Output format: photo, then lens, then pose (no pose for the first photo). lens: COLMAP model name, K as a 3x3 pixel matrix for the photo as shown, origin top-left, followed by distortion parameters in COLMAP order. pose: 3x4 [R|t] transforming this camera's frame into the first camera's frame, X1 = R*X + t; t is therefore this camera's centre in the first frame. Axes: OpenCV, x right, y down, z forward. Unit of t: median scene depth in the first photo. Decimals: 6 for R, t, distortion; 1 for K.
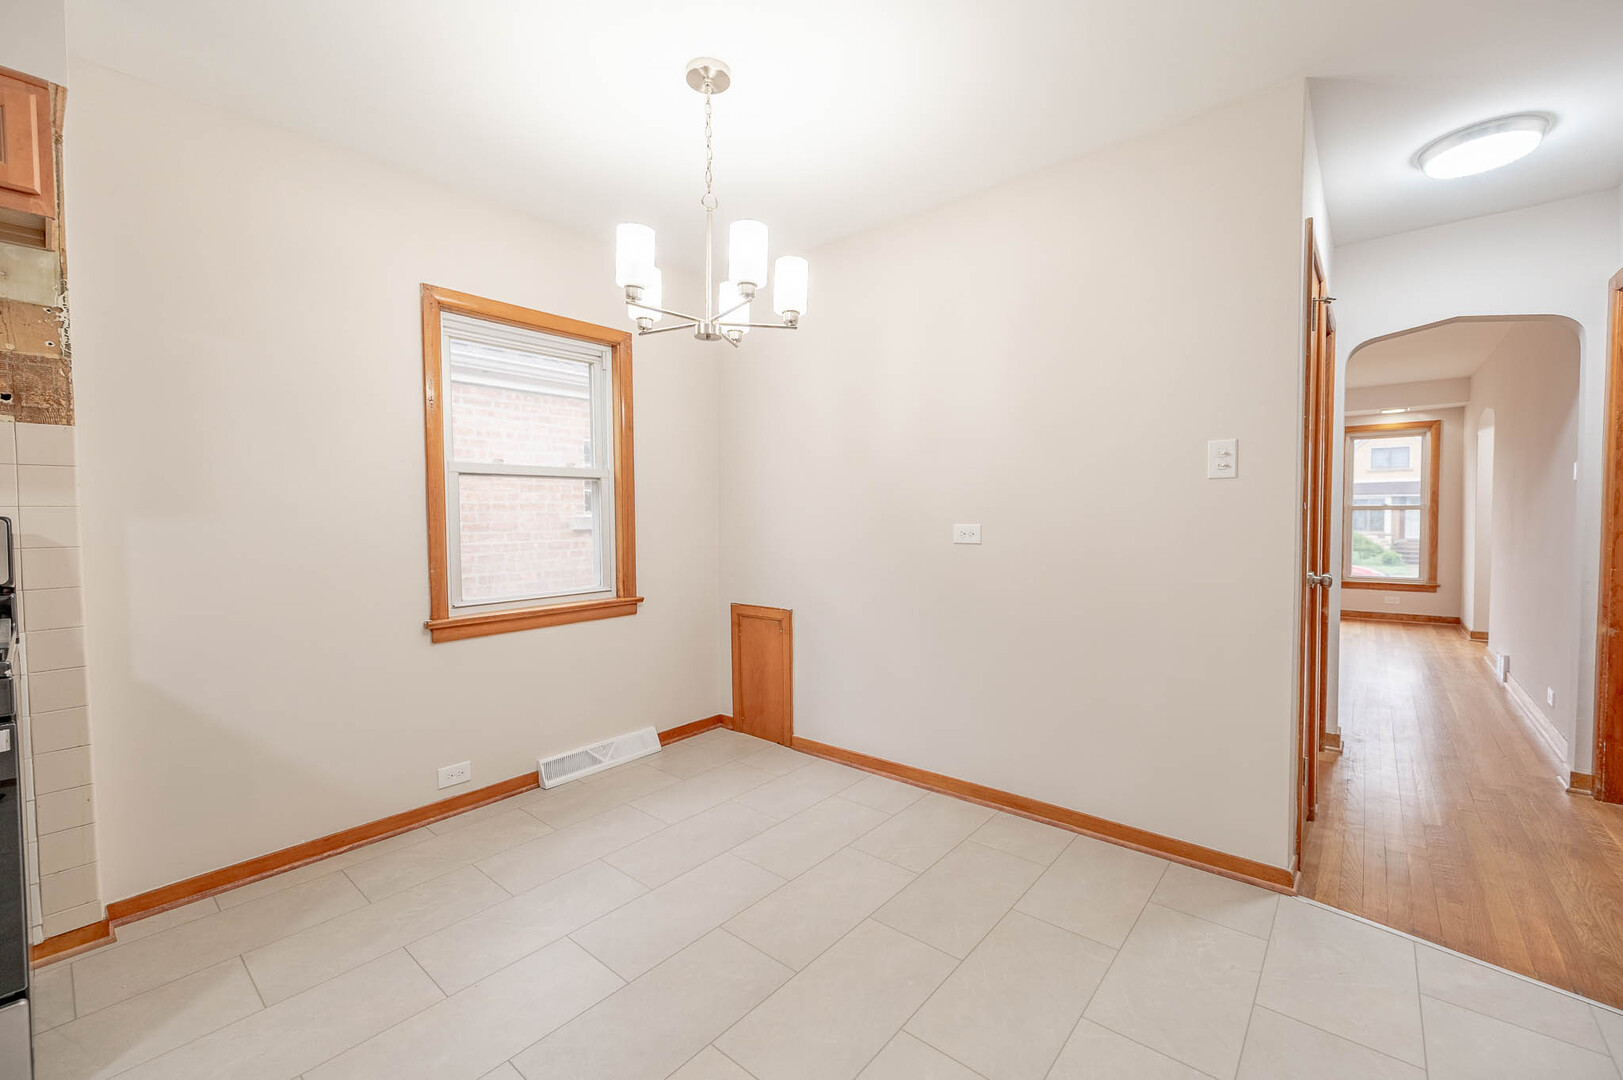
lens RADIAL K [[658.0, 0, 814.3], [0, 658.0, 546.8], [0, 0, 1]] dist [0.002122, 0.000018]
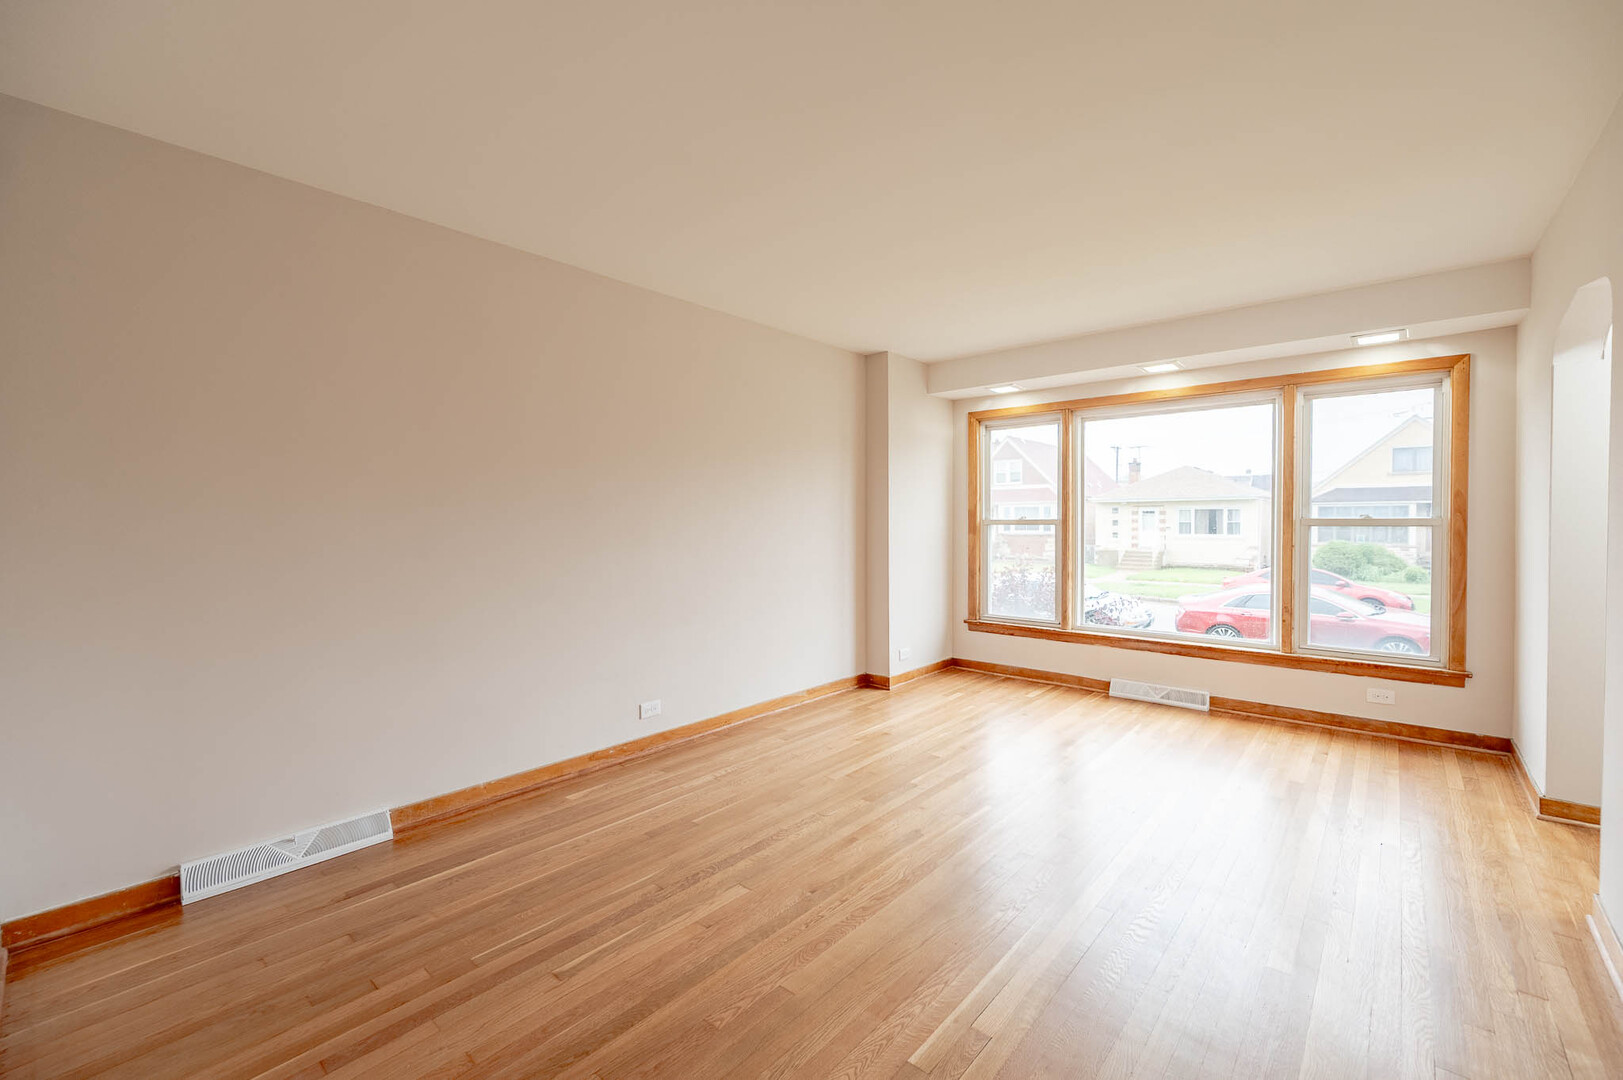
lens RADIAL K [[669.3, 0, 811.5], [0, 669.3, 540.0], [0, 0, 1]] dist [-0.000504, 0.000030]
pose [[0.999746, 0.009072, -0.020635, 0.640940], [-0.009389, 0.999839, -0.015284, -0.048878], [0.020493, 0.015474, 0.999670, 0.672214]]
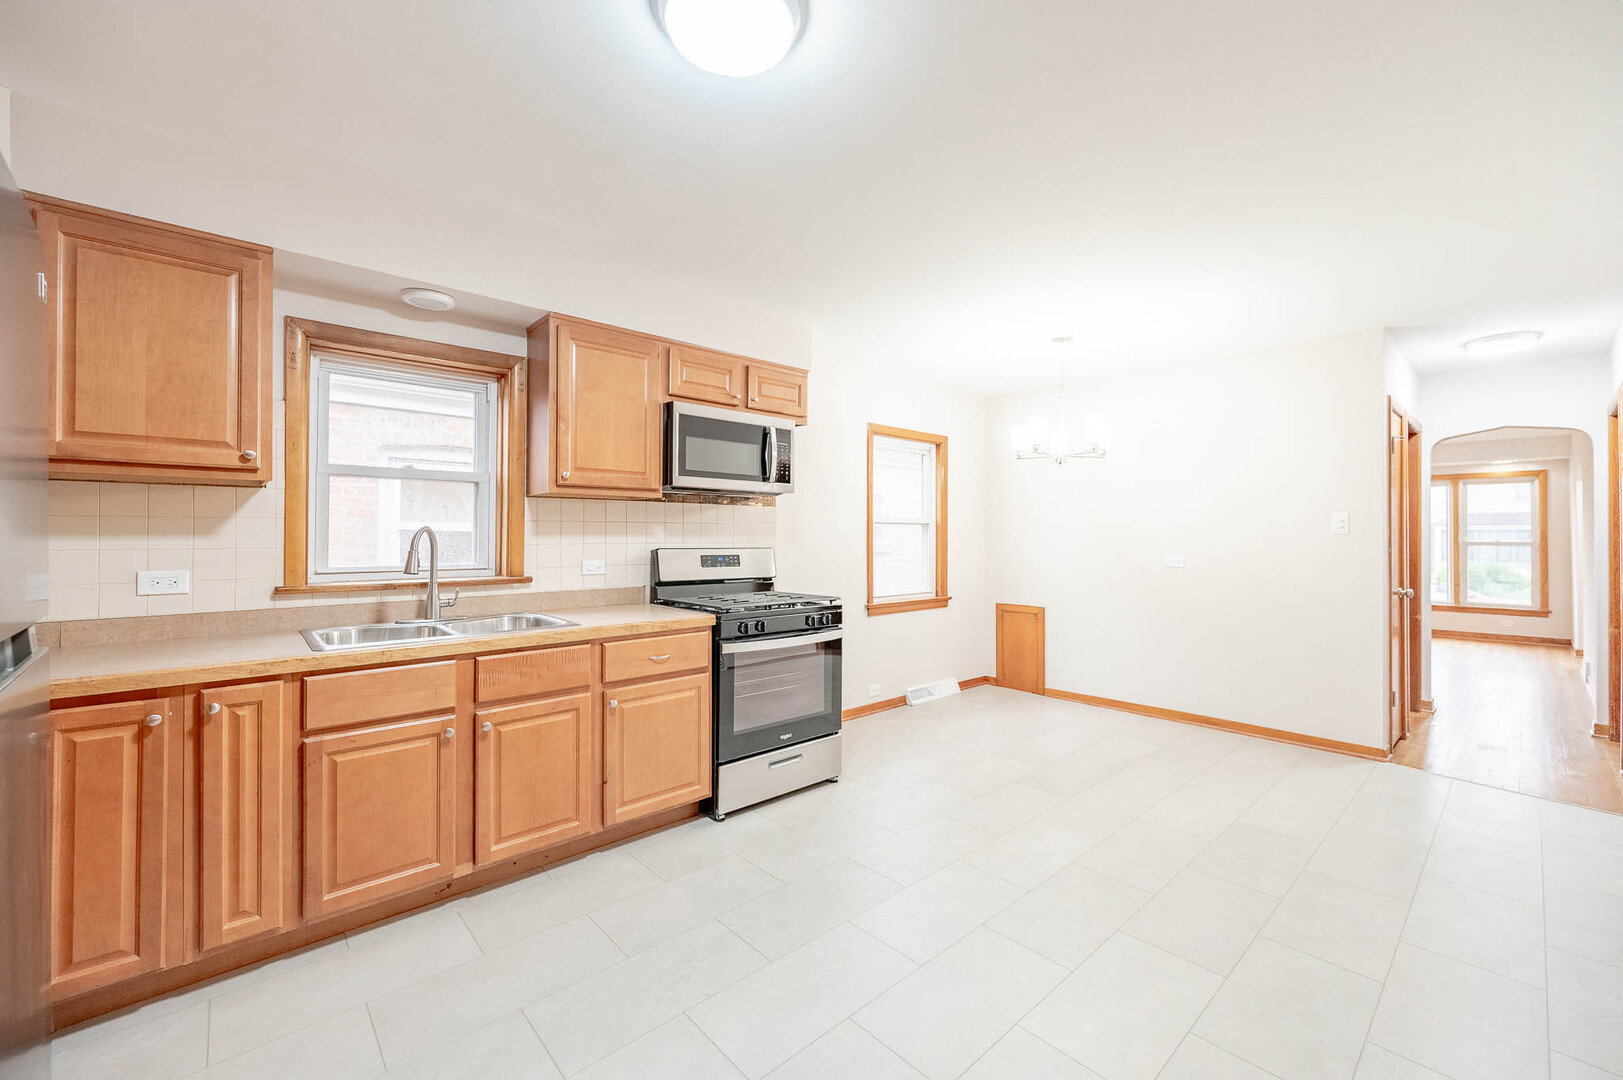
lens RADIAL K [[647.1, 0, 817.7], [0, 647.1, 538.8], [0, 0, 1]] dist [0.001998, 0.000276]
pose [[0.991408, 0.012615, -0.130193, -0.264531], [-0.018435, 0.998879, -0.043598, 0.006509], [0.129497, 0.045624, 0.990530, -0.438396]]
